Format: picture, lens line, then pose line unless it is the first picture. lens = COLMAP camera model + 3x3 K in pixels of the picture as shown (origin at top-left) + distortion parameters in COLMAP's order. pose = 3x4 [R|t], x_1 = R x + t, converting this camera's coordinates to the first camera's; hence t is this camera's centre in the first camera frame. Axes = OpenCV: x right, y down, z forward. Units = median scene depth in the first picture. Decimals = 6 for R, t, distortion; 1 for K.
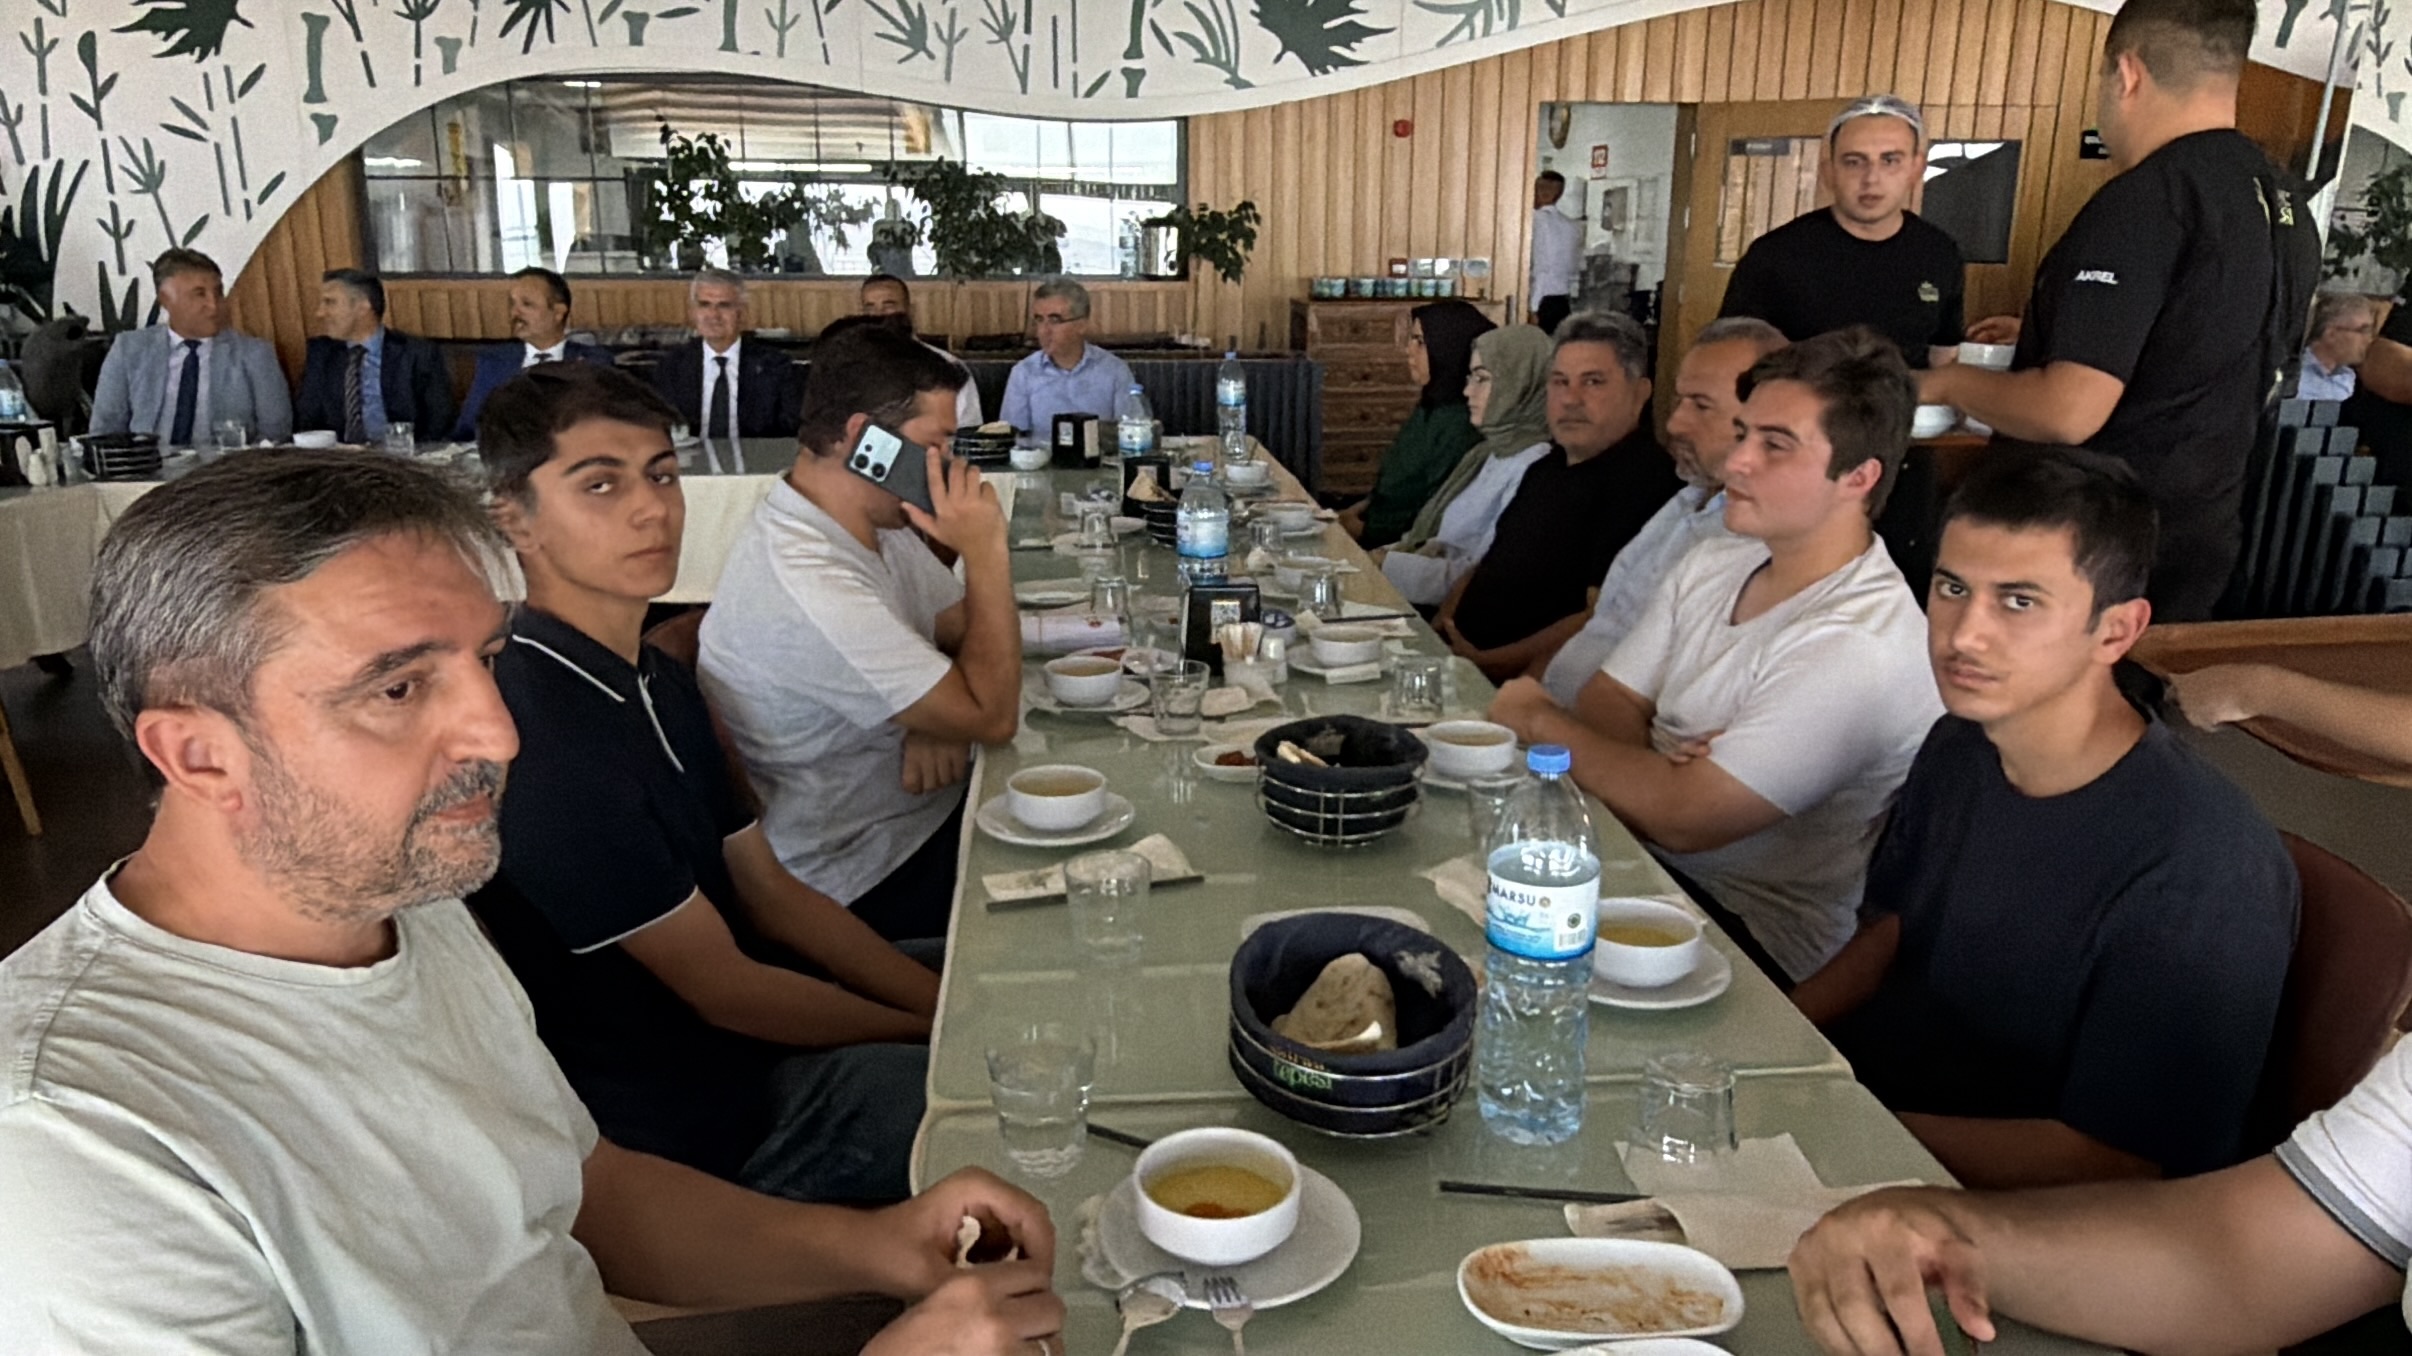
lens RADIAL K [[1676.2, 0, 1206.0], [0, 1676.2, 678.0], [0, 0, 1]] dist [0.007753, -0.001502]
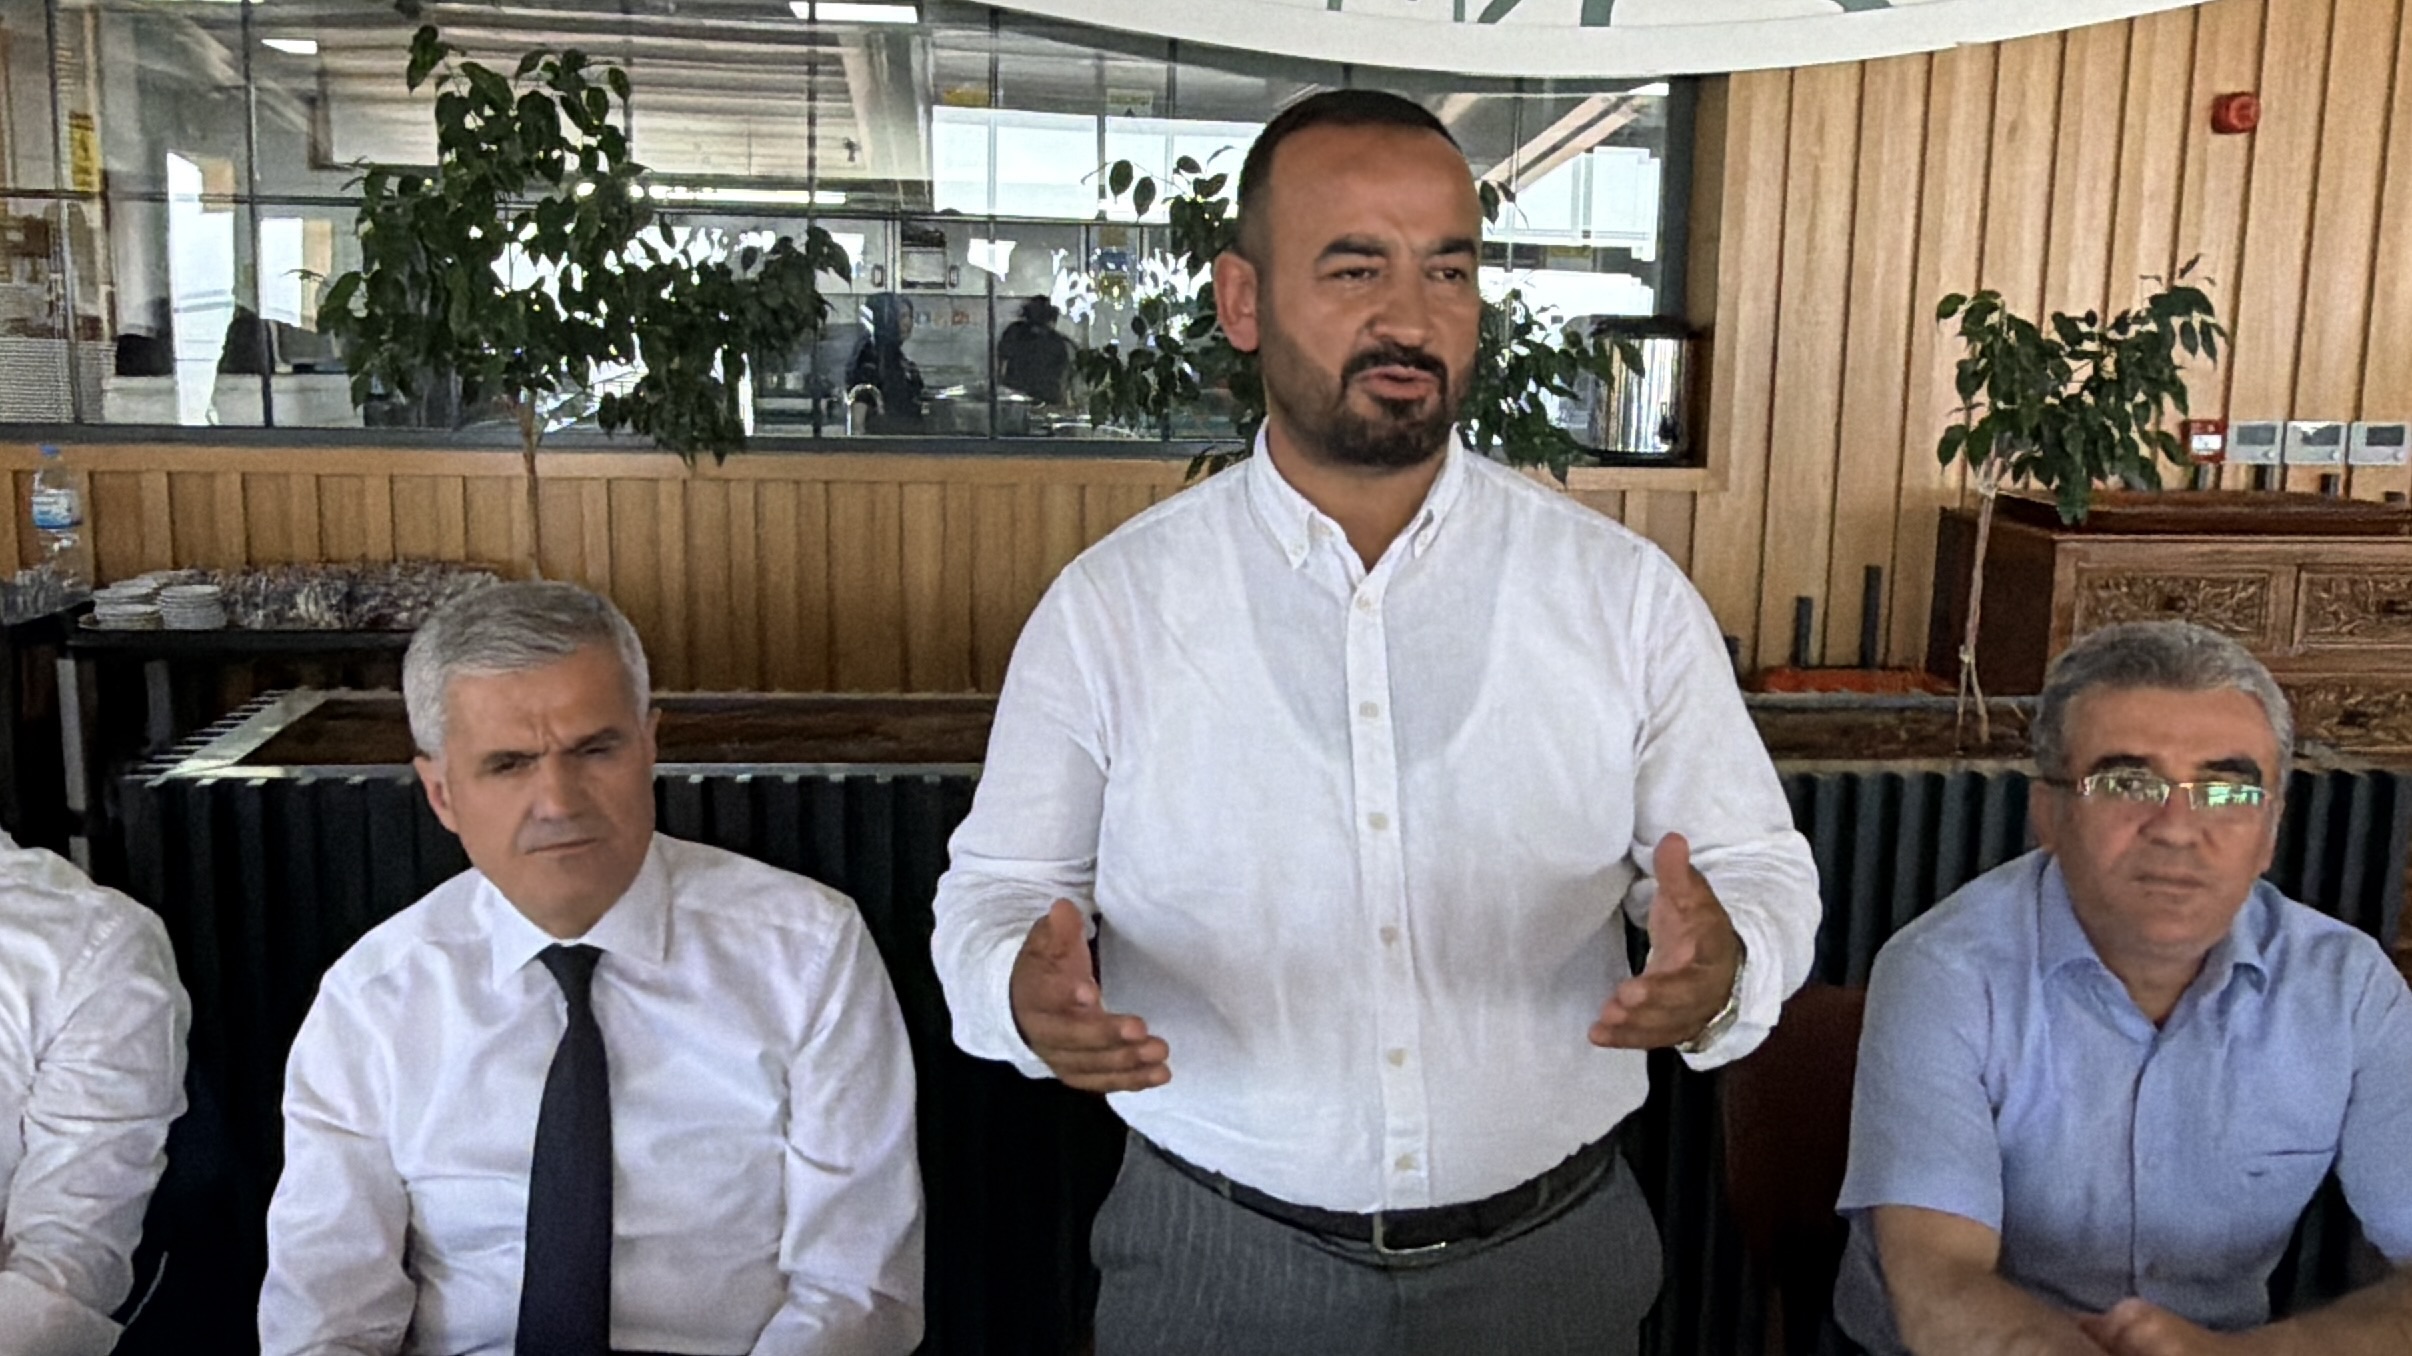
lens RADIAL K [[2284.0, 0, 1206.0], [0, 2284.0, 678.0], [0, 0, 1]] dist [0.005721, 0.001705]
pose [[0.999789, 0.015564, 0.013392, -0.143875], [-0.014164, 0.994991, -0.098955, -0.133473], [-0.014865, 0.098744, 0.995002, 0.468736]]
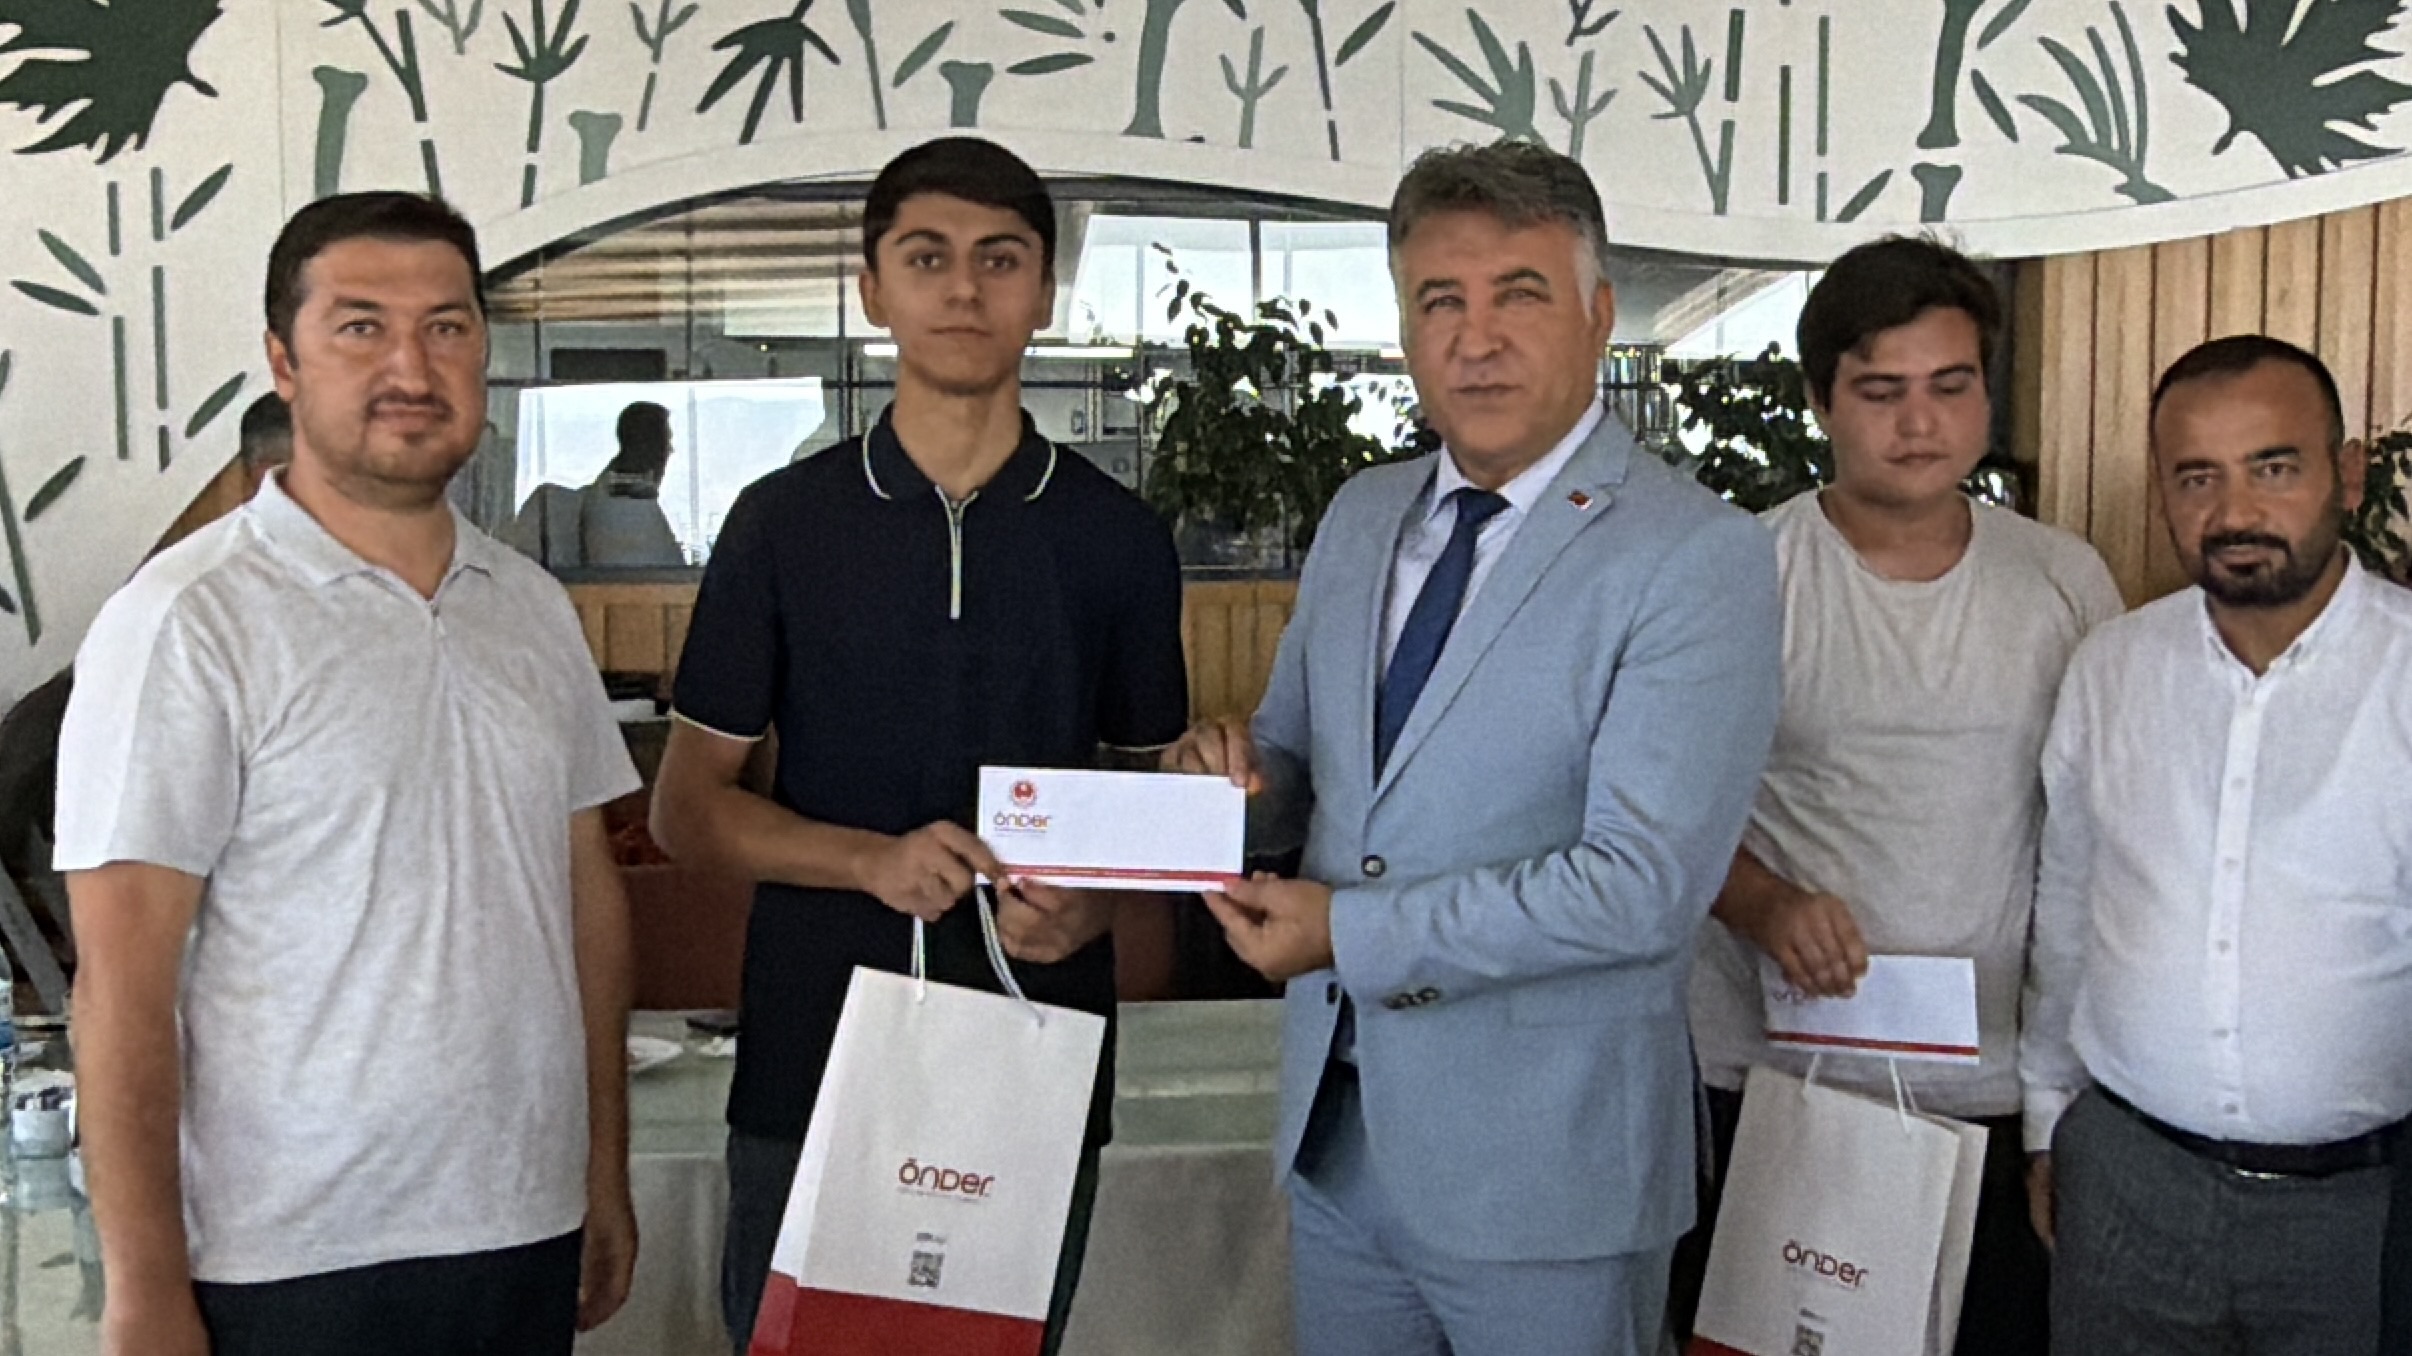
lens RADIAL K [[3011.4, 0, 1187.0], [0, 3011.4, 675.9], [0, 0, 1]] dist [0.016323, -0.012059]
pose [[0.999913, -0.001435, -0.013141, -0.254501], [-0.000960, 0.983582, -0.180458, -0.052476], [0.013184, 0.180455, 0.983495, 0.144147]]
